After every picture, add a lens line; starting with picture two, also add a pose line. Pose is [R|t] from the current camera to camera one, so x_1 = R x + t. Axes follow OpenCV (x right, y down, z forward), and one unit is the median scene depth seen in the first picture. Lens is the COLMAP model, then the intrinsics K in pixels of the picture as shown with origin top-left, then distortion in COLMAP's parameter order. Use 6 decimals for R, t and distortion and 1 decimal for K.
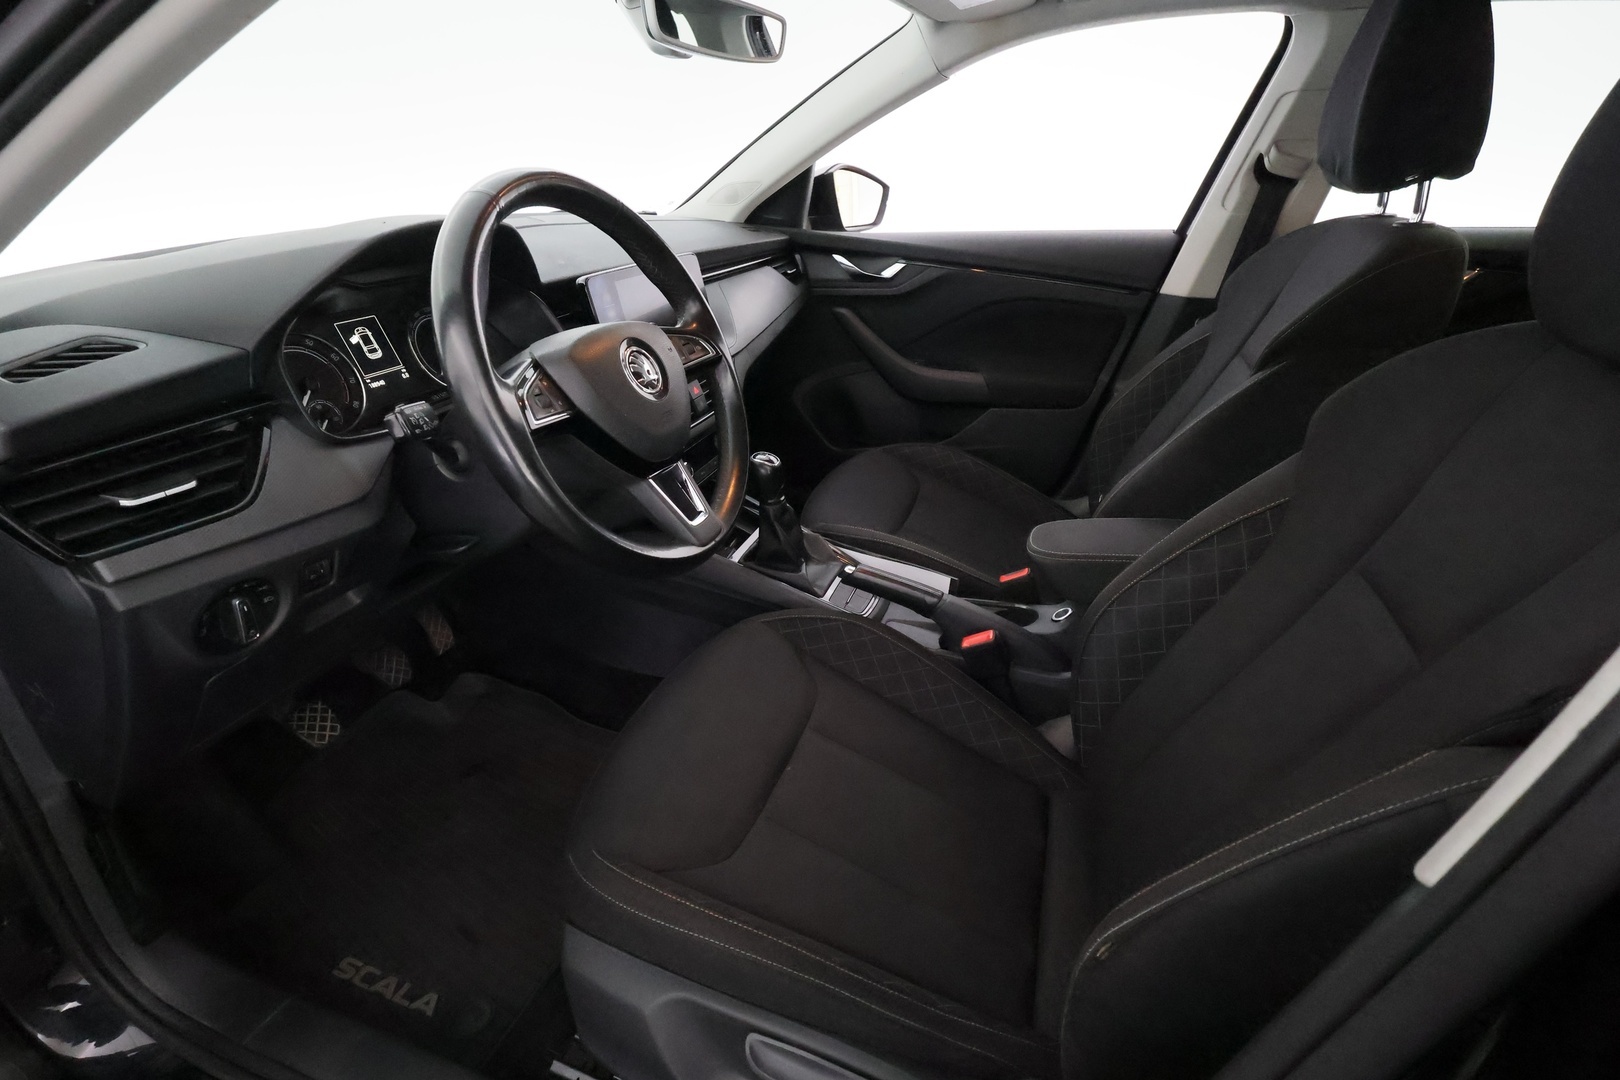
lens RADIAL K [[743.3, 0, 807.0], [0, 743.3, 522.4], [0, 0, 1]] dist [-0.000656, 0.000168]
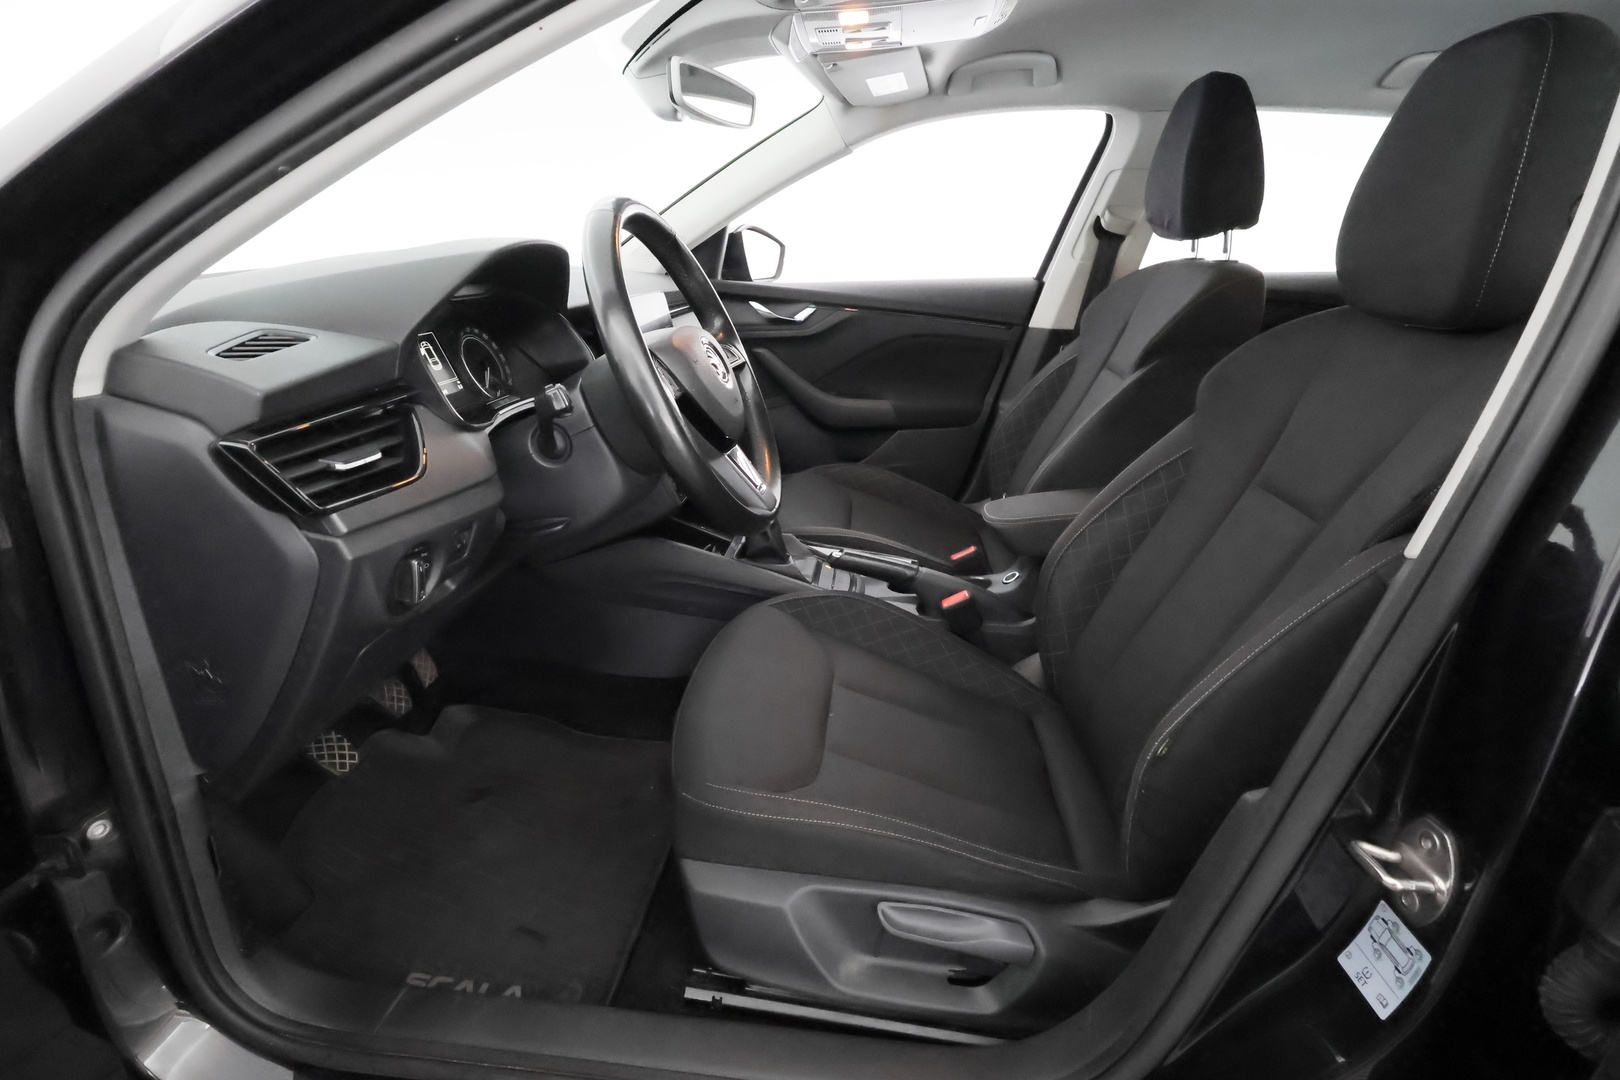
lens RADIAL K [[743.3, 0, 807.0], [0, 743.3, 522.4], [0, 0, 1]] dist [-0.000656, 0.000168]
pose [[0.972398, -0.073535, 0.221436, -0.246631], [0.093423, 0.992350, -0.080709, 0.105660], [-0.213807, 0.099168, 0.971829, -0.109146]]
